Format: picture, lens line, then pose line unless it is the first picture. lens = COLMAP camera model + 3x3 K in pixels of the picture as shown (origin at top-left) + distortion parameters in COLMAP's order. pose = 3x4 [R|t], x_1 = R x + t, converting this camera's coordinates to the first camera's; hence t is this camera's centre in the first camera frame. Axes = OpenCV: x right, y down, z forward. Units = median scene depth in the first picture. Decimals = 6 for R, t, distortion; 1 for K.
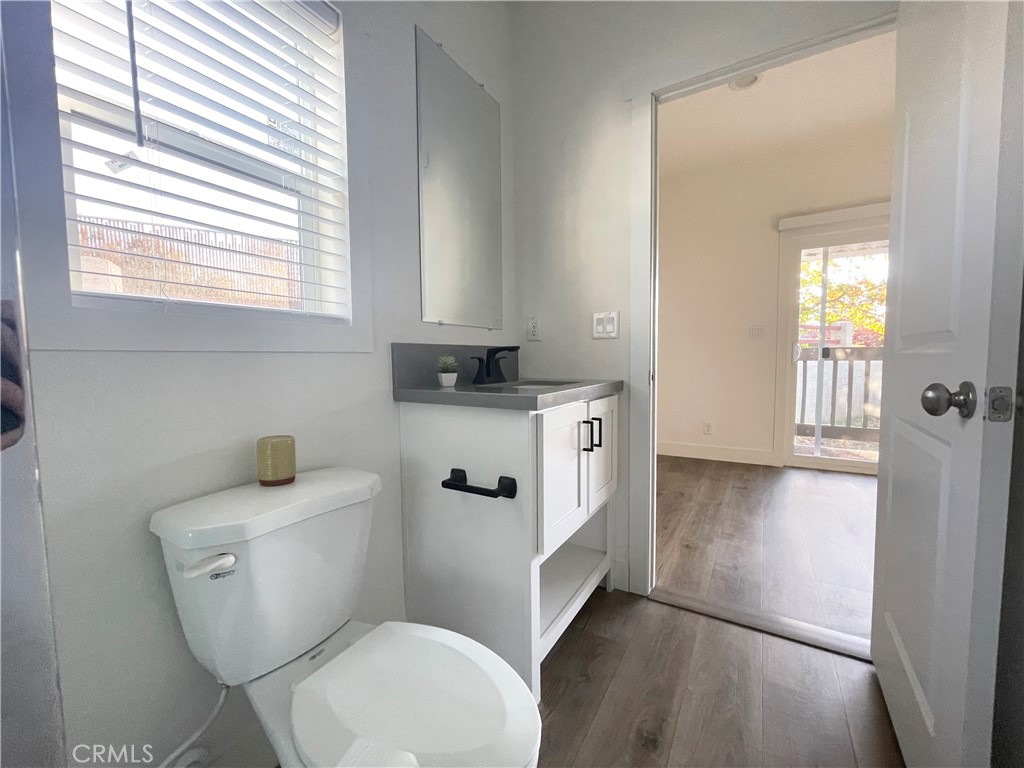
lens RADIAL K [[412.4, 0, 513.2], [0, 412.4, 382.9], [0, 0, 1]] dist [0.001192, 0.000360]
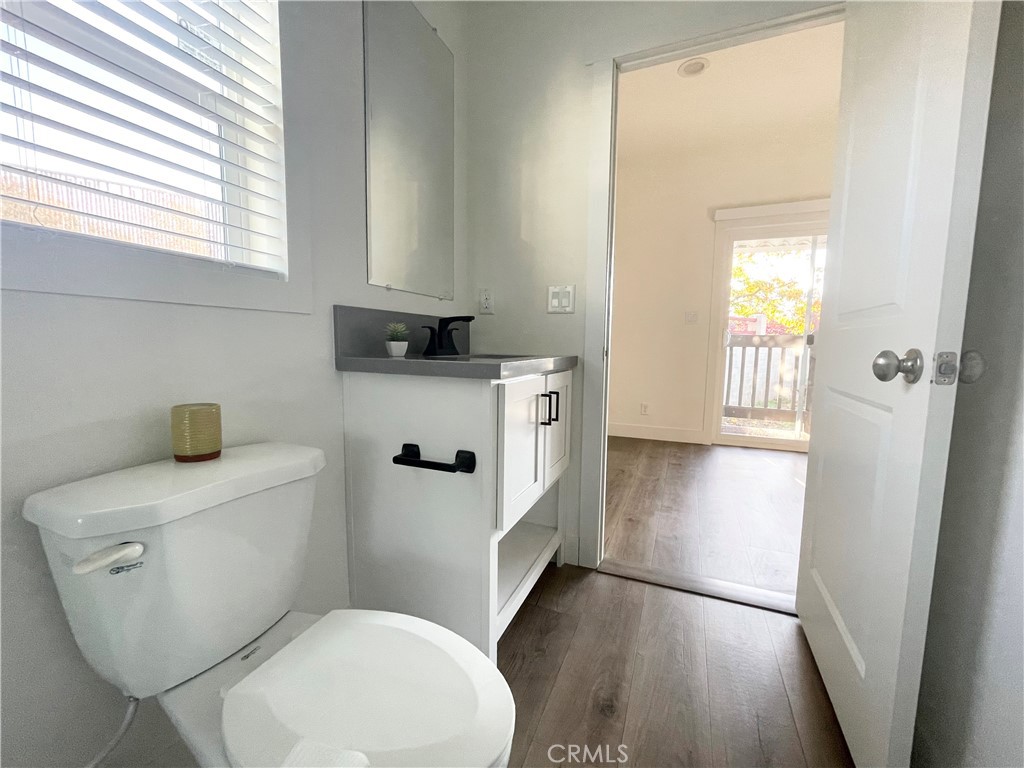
lens RADIAL K [[412.4, 0, 512.5], [0, 412.4, 382.2], [0, 0, 1]] dist [-0.001125, 0.000165]
pose [[0.989265, 0.009840, 0.145800, -0.039839], [-0.014995, 0.999299, 0.034300, 0.032701], [-0.145360, -0.036118, 0.988719, 0.053159]]
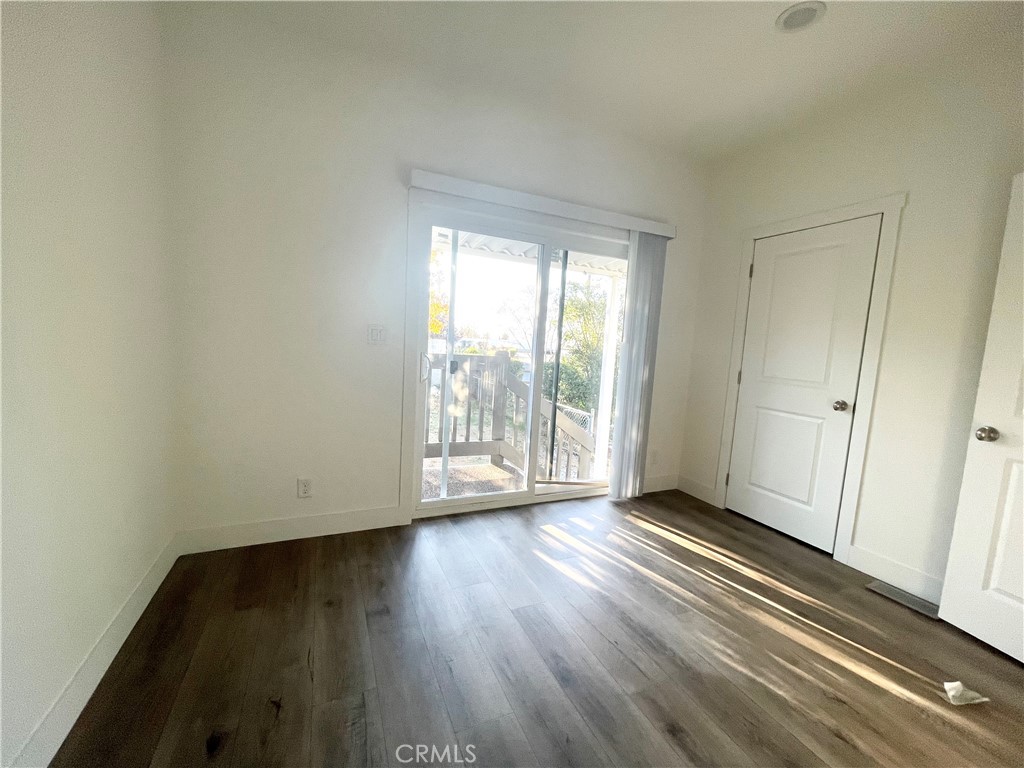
lens RADIAL K [[413.7, 0, 512.9], [0, 413.7, 384.2], [0, 0, 1]] dist [0.003831, -0.000343]
pose [[0.560763, -0.042684, 0.826875, 0.430620], [-0.008938, 0.998300, 0.057594, -0.227937], [-0.827928, -0.039687, 0.559429, 1.210152]]
